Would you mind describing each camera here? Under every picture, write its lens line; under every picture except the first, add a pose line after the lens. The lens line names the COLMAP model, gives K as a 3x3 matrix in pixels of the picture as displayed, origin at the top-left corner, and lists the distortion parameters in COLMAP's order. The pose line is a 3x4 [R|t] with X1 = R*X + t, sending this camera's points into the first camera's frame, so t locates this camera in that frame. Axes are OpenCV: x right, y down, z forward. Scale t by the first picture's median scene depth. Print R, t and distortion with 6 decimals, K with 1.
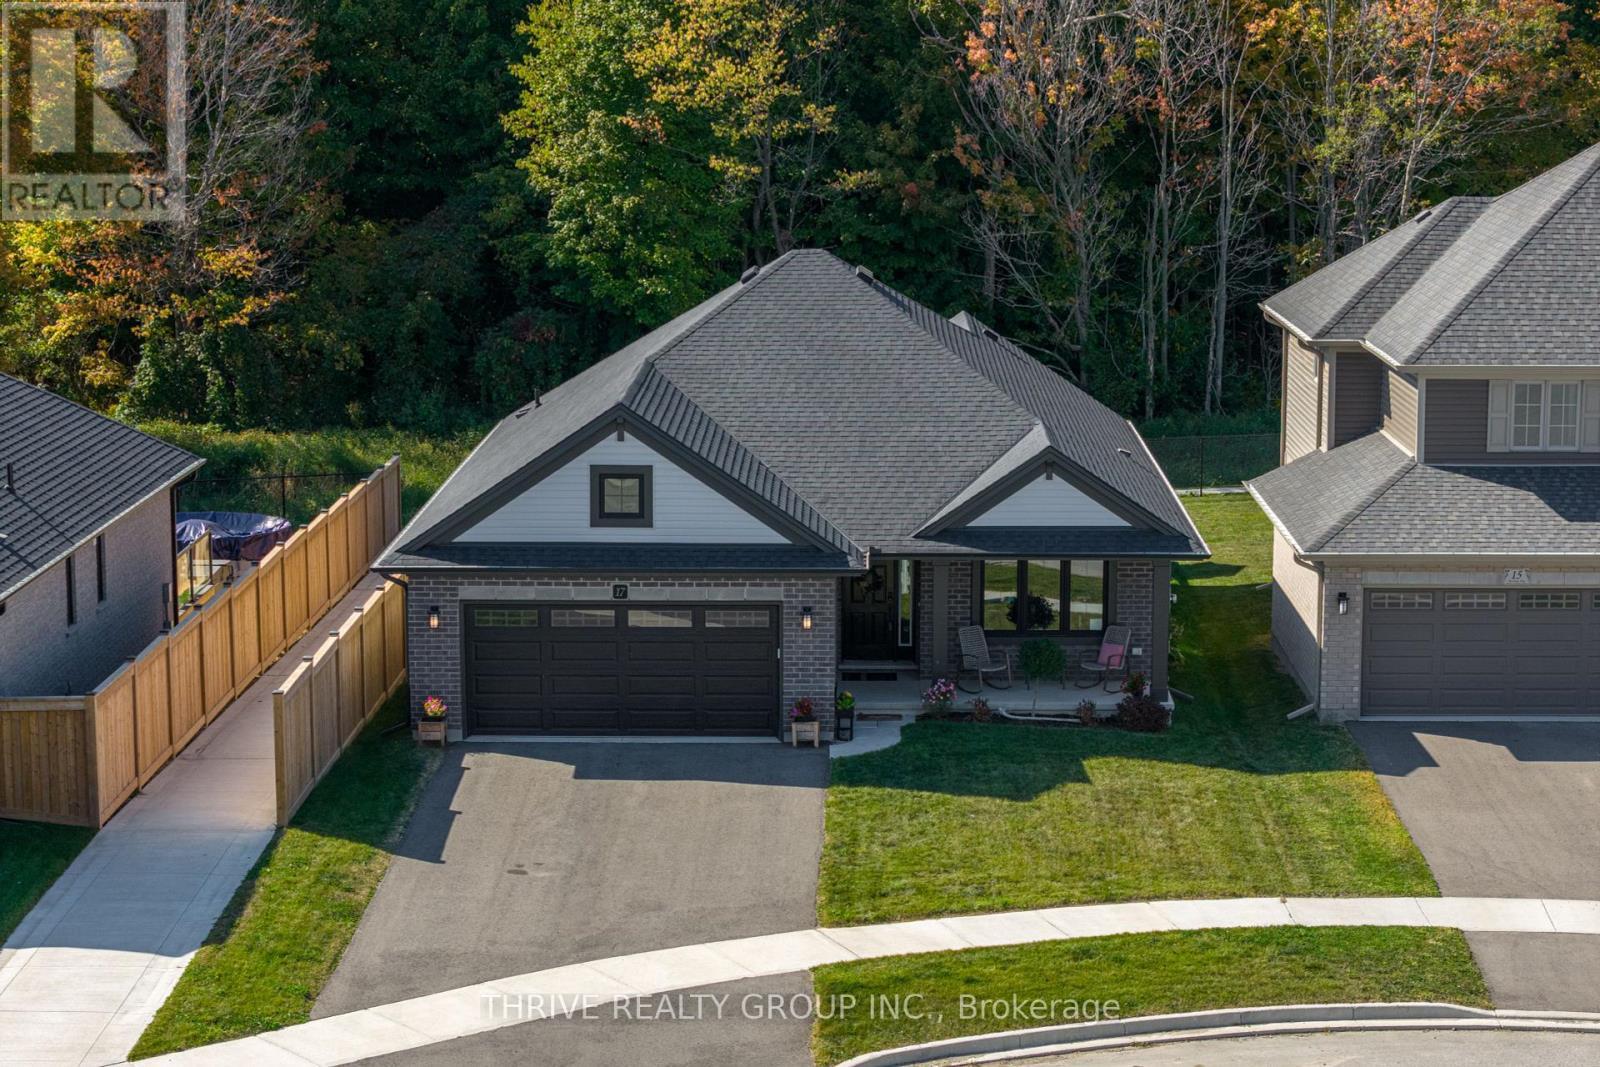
lens RADIAL K [[3180.3, 0, 800.0], [0, 3180.3, 533.5], [0, 0, 1]] dist [-0.285374, 1.658539]
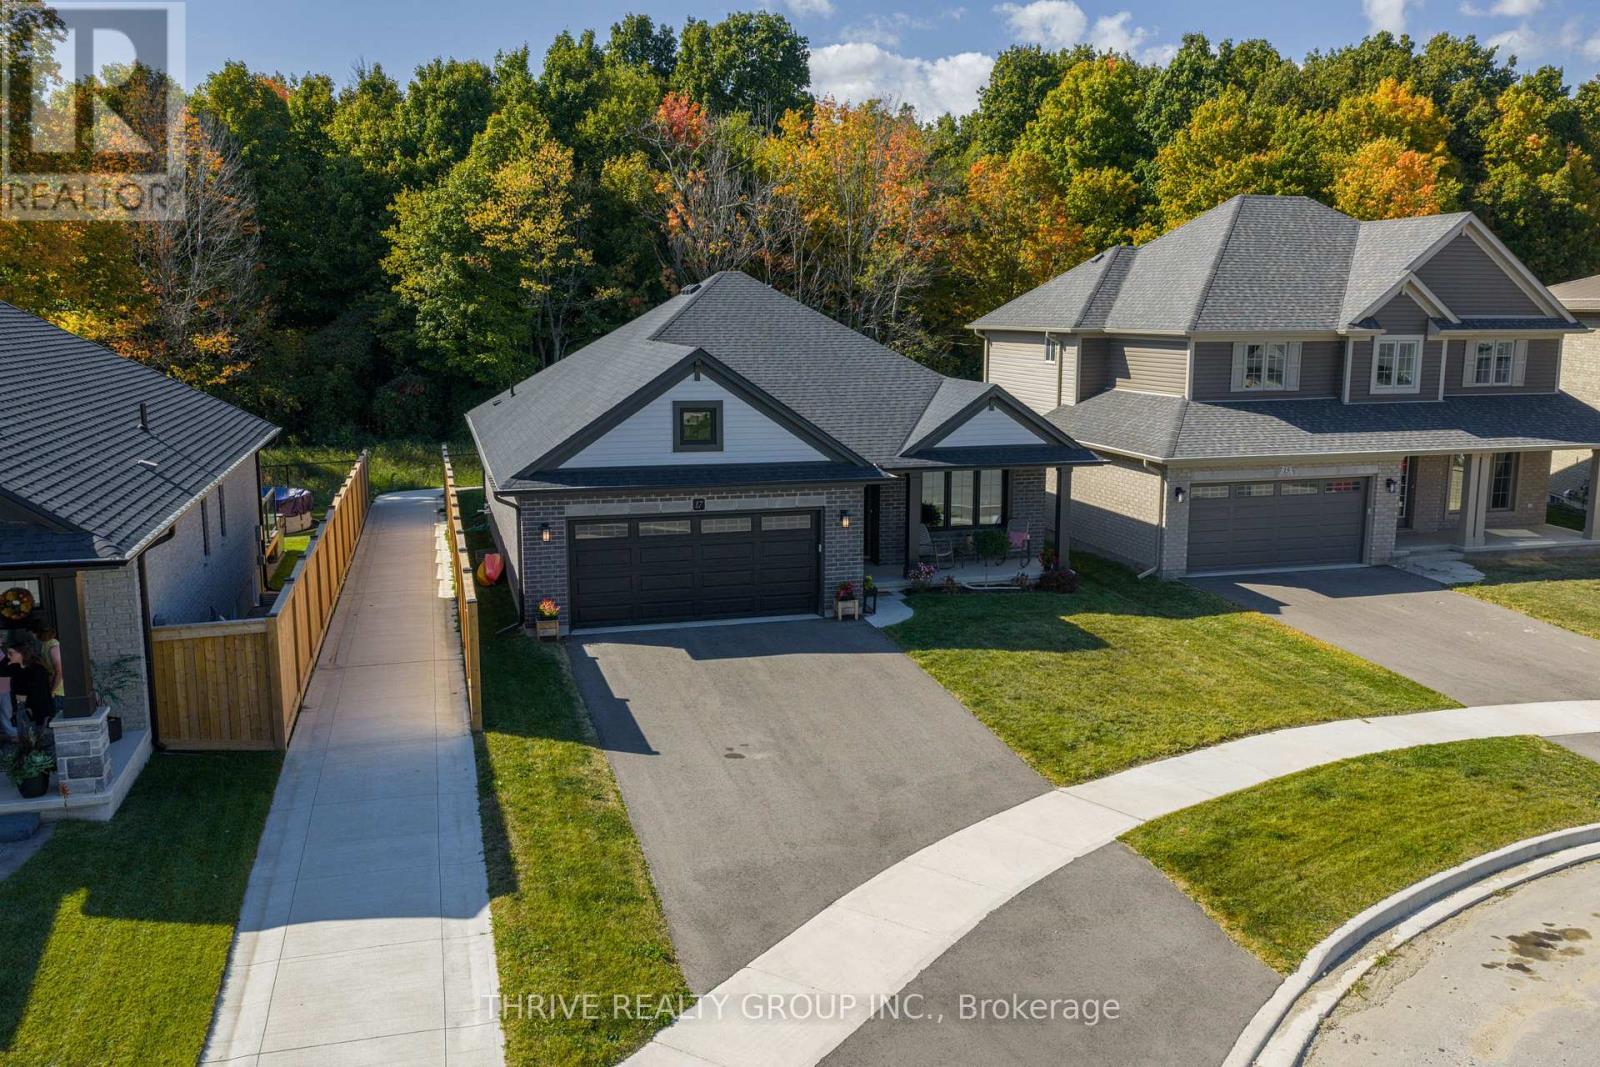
lens RADIAL K [[1315.5, 0, 807.8], [0, 1315.5, 533.2], [0, 0, 1]] dist [0.012028, -0.008262]
pose [[0.955613, -0.047181, 0.290824, -0.165254], [0.045090, 0.998886, 0.013891, 0.024363], [-0.291155, -0.000161, 0.956676, 0.500982]]
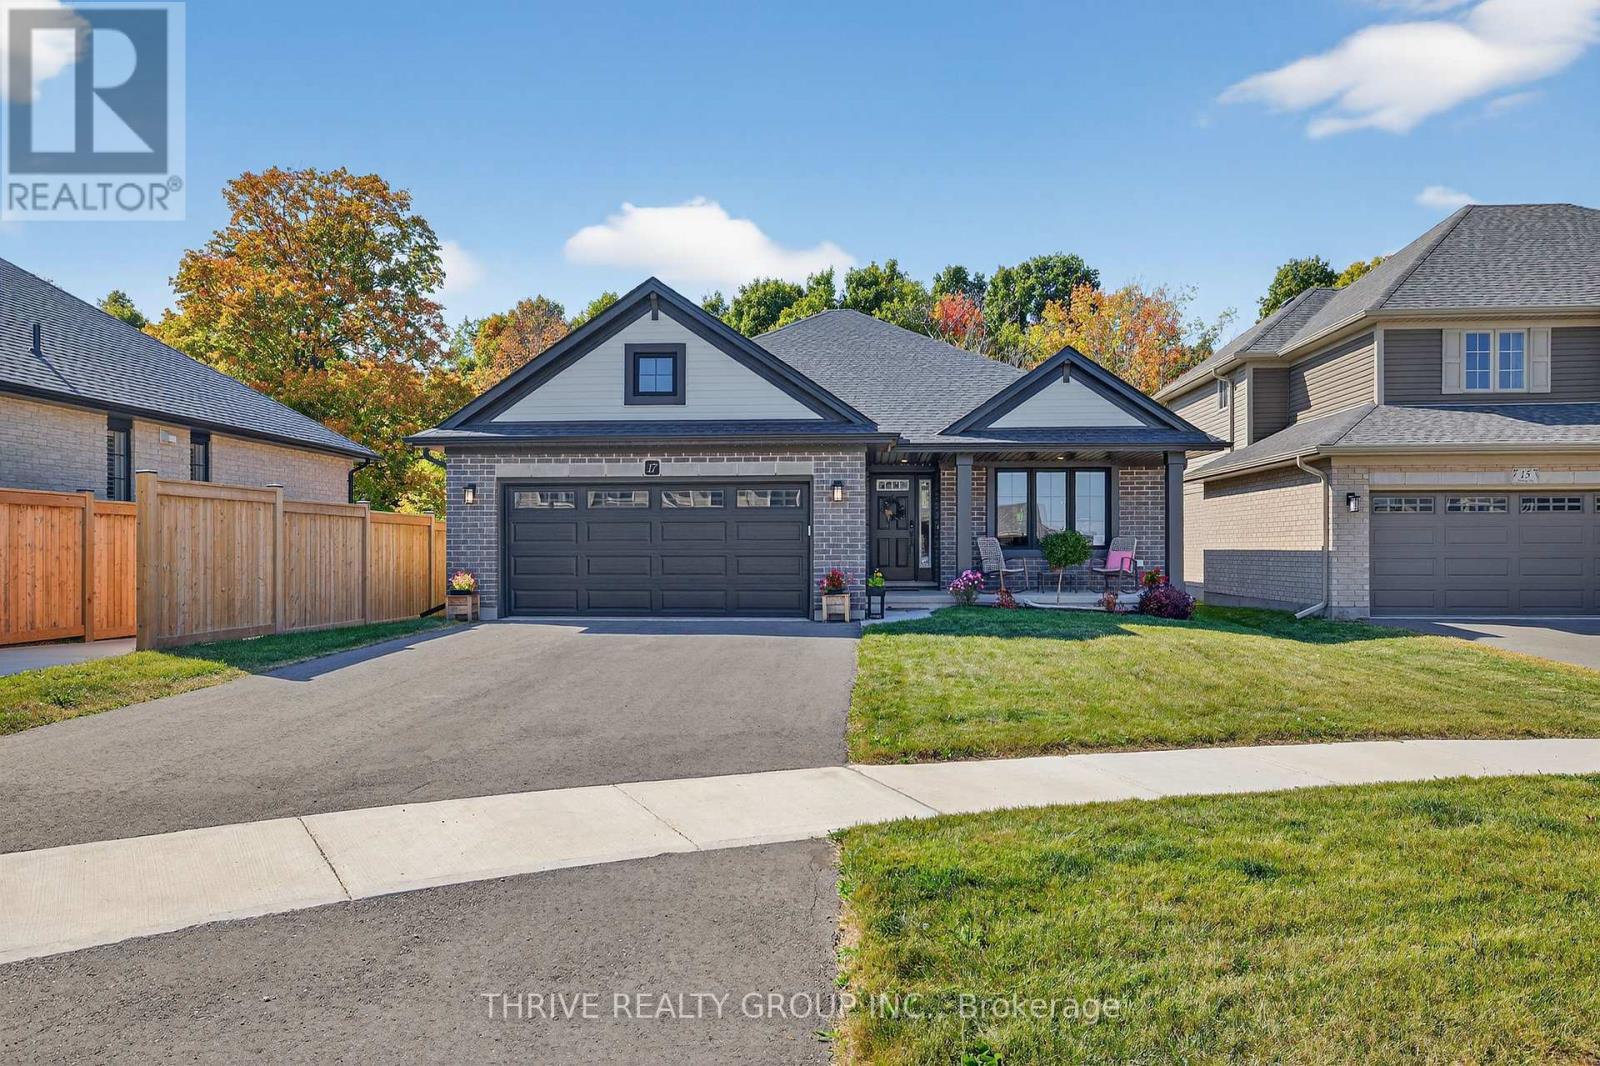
lens RADIAL K [[1029.6, 0, 800.0], [0, 1029.6, 554.6], [0, 0, 1]] dist [-0.021058, 0.031584]
pose [[0.999195, 0.000332, -0.040107, 0.003488], [-0.006726, 0.987191, -0.159400, 0.097600], [0.039540, 0.159541, 0.986399, 0.684408]]
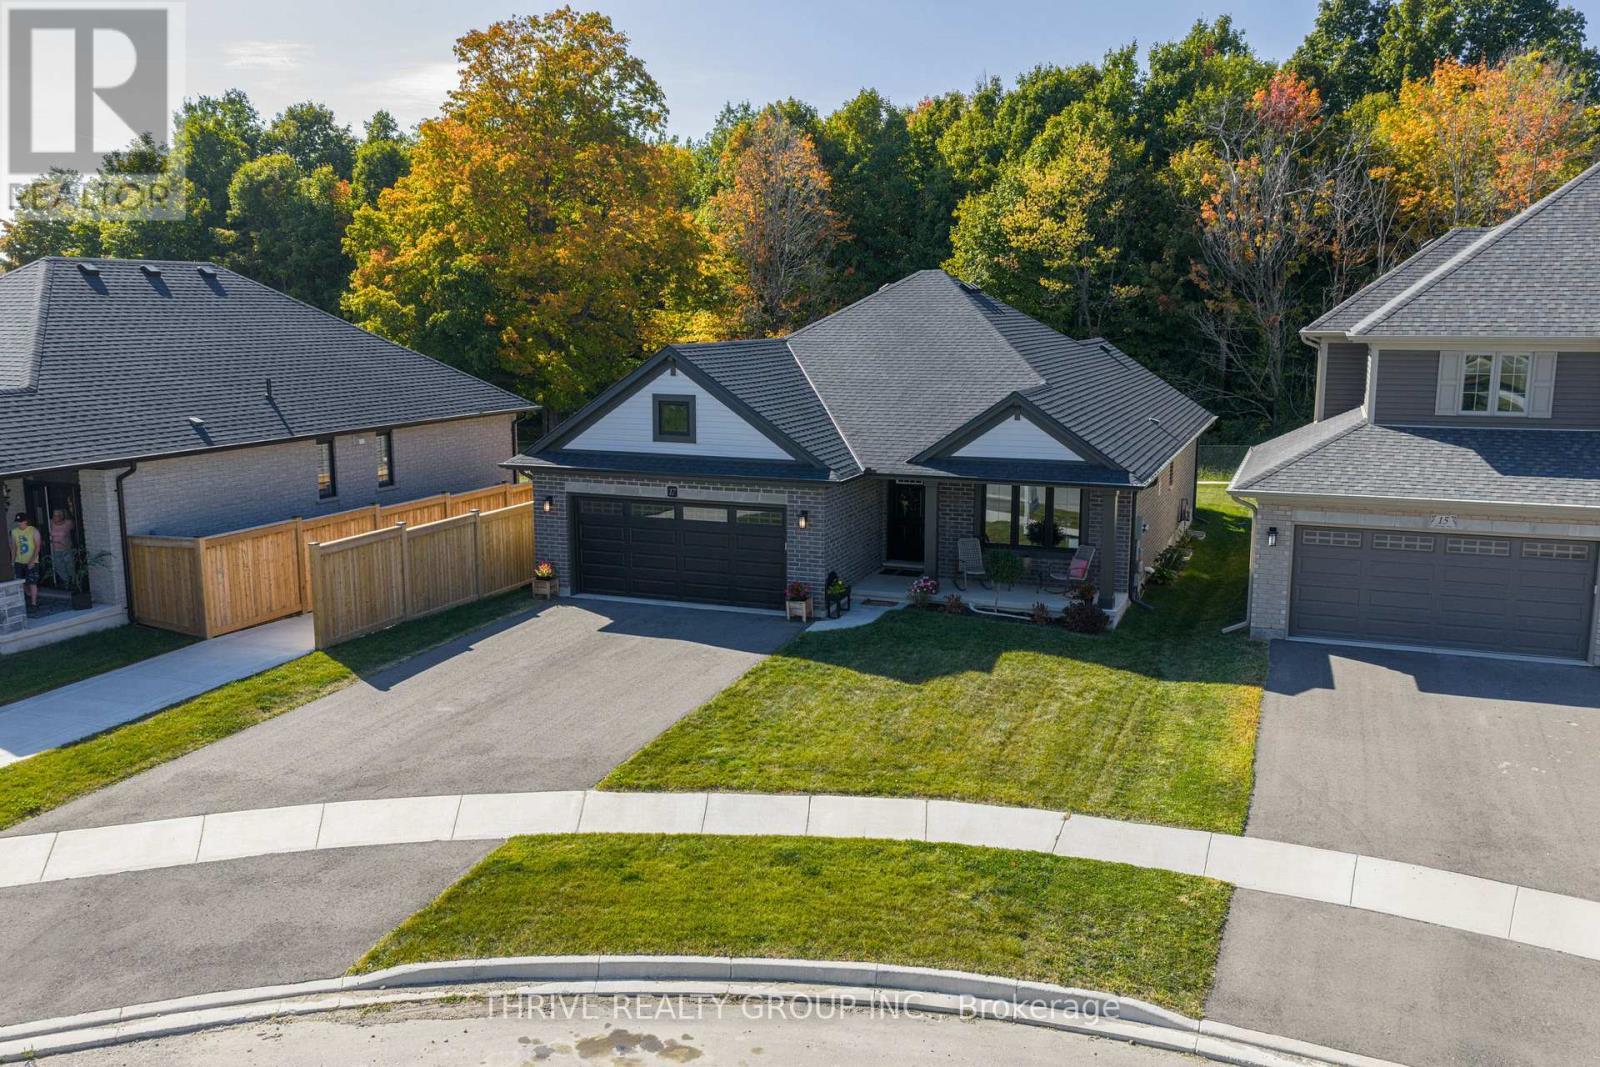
lens RADIAL K [[1315.5, 0, 807.8], [0, 1315.5, 533.2], [0, 0, 1]] dist [0.012028, -0.008262]
pose [[0.939243, 0.059318, -0.338088, 0.181104], [-0.056348, 0.998238, 0.018601, 0.022256], [0.338595, 0.001580, 0.940931, 0.508347]]
